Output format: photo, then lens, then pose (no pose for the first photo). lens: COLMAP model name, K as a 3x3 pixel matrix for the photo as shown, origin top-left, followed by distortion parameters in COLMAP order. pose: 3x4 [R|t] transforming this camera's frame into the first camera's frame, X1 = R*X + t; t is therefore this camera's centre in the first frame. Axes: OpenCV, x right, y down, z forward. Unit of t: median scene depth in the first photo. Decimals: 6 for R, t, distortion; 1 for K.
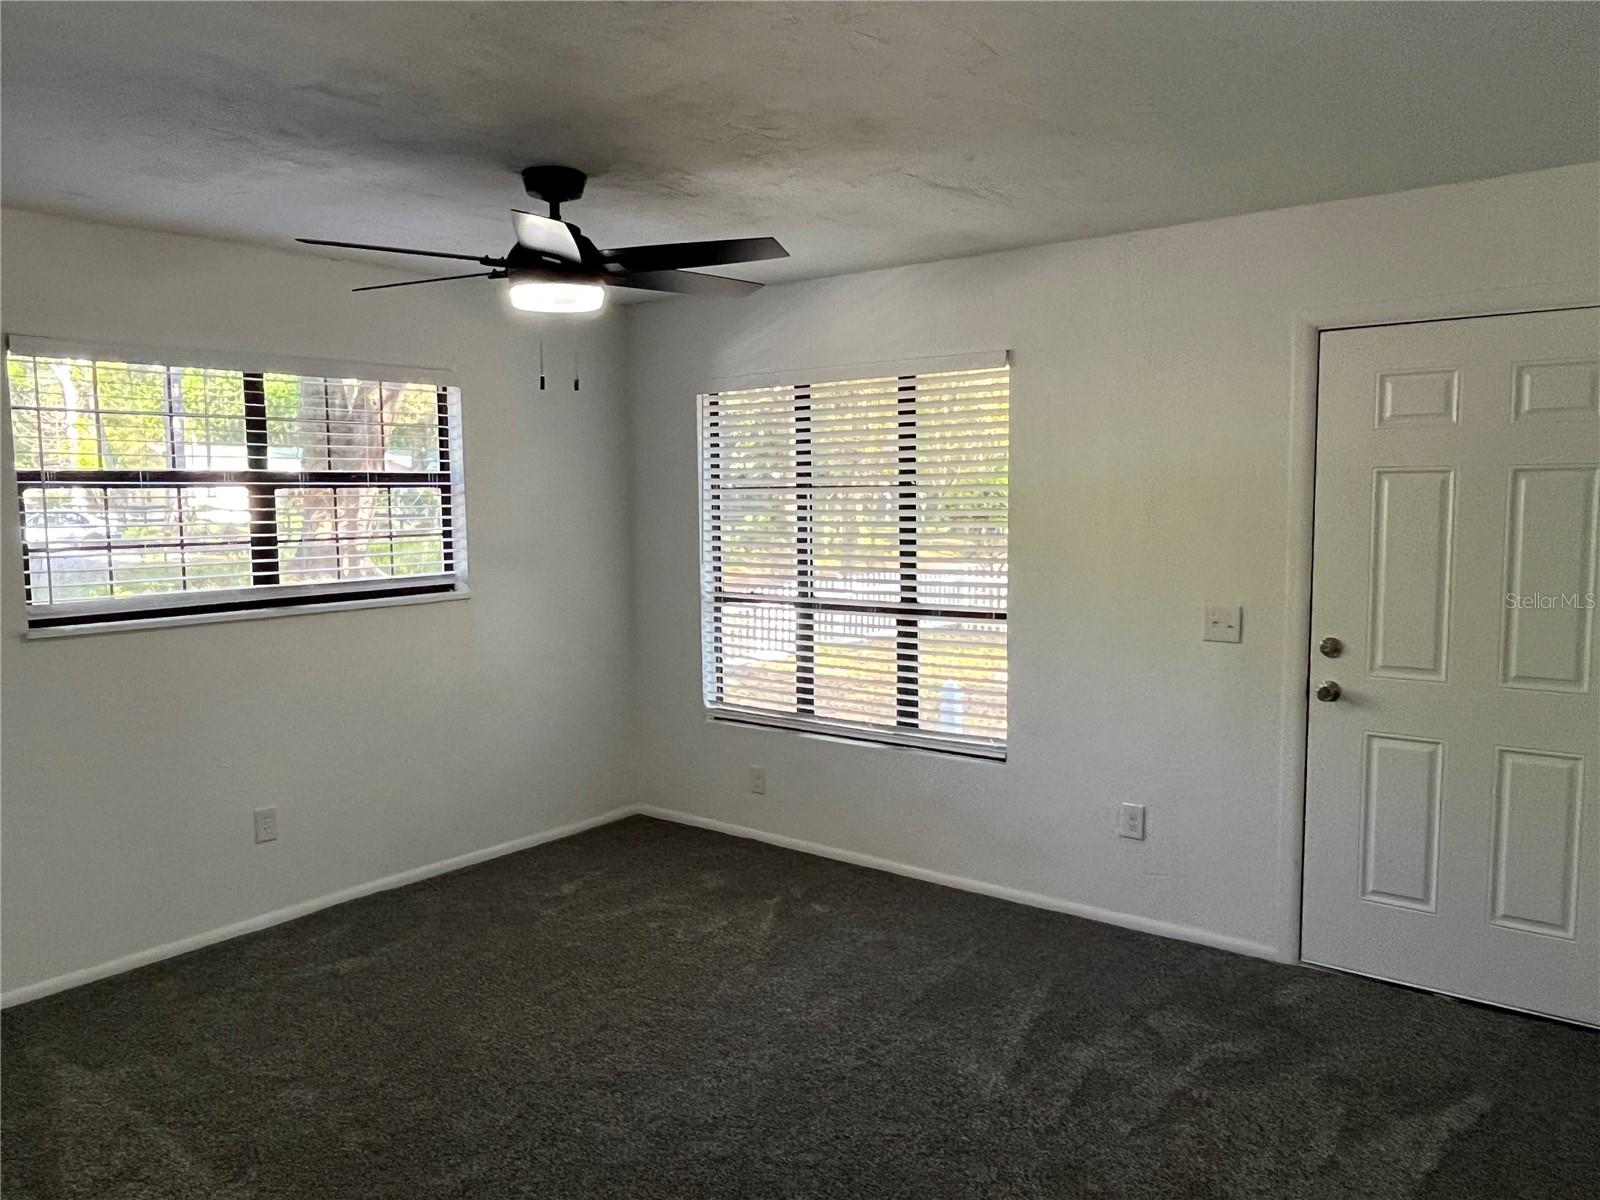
lens RADIAL K [[1125.5, 0, 800.0], [0, 1125.5, 600.0], [0, 0, 1]] dist [-0.030327, 0.001476]
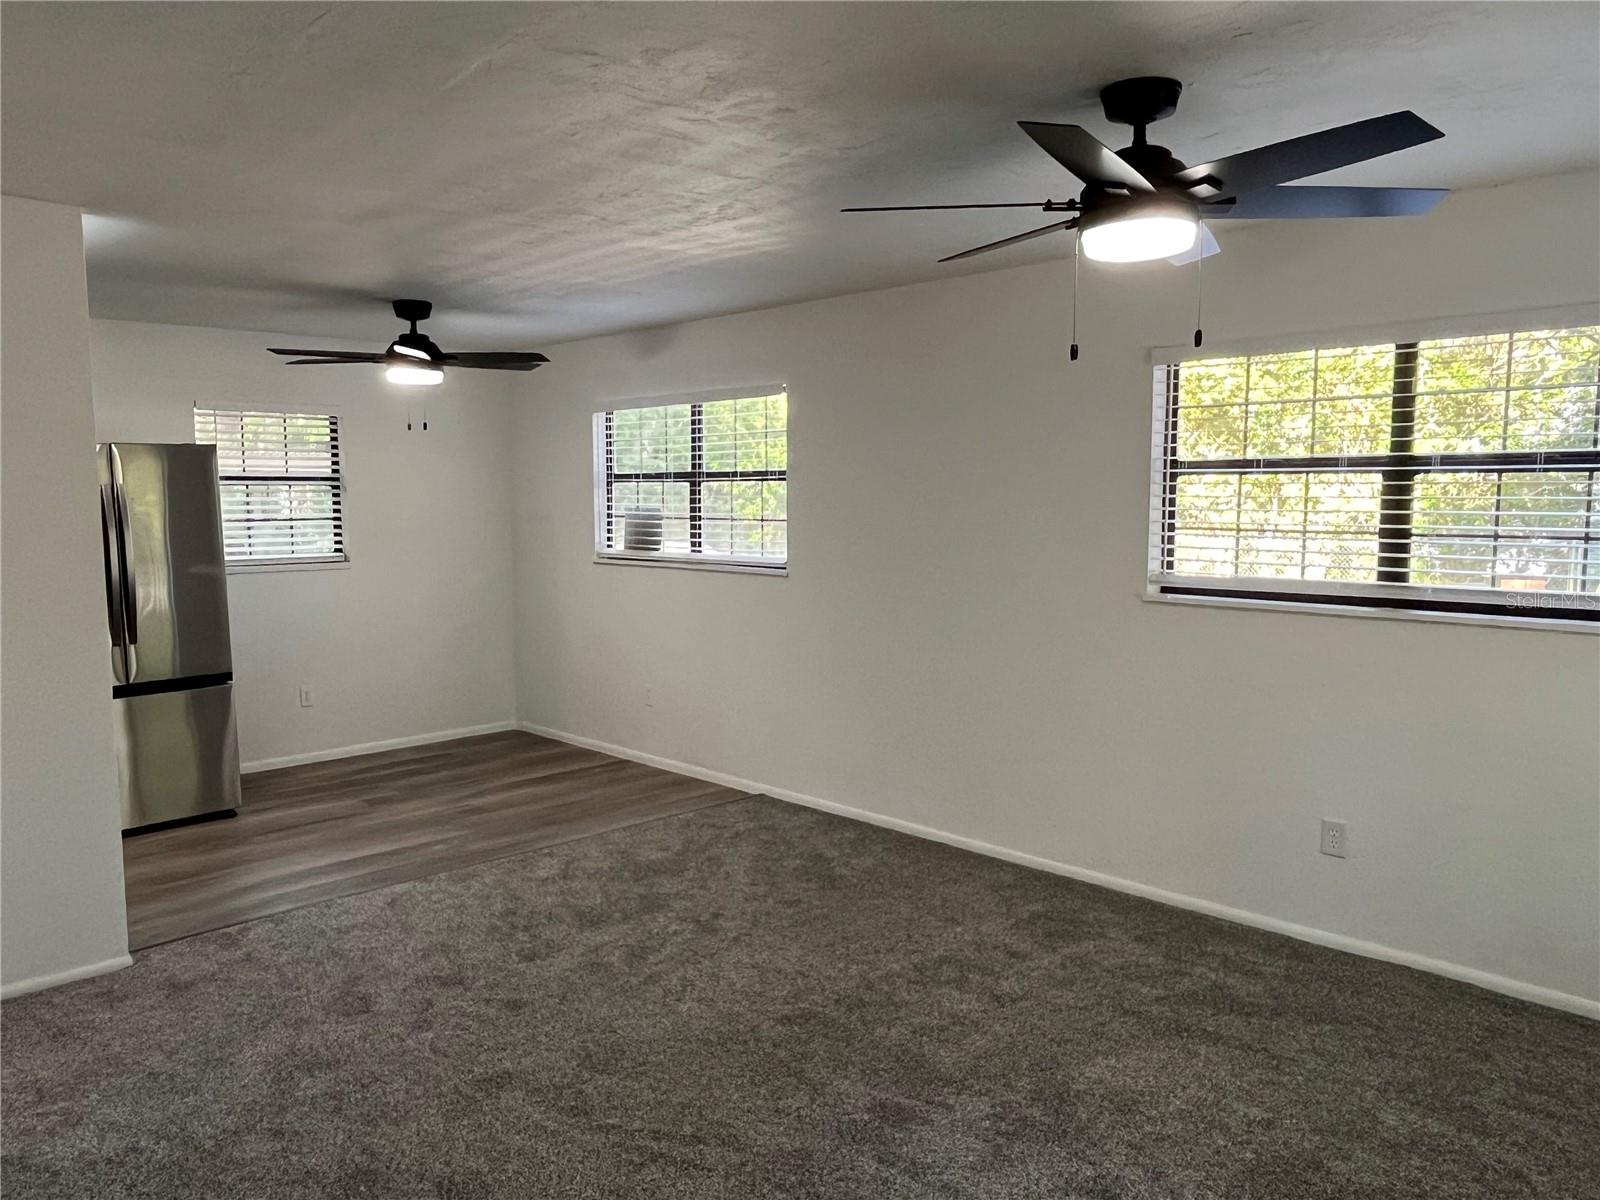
lens RADIAL K [[1125.5, 0, 800.0], [0, 1125.5, 600.0], [0, 0, 1]] dist [-0.030327, 0.001476]
pose [[-0.159665, 0.102601, -0.981825, 0.475511], [-0.085738, 0.989385, 0.117334, -0.063994], [0.983441, 0.102914, -0.149173, 0.676973]]
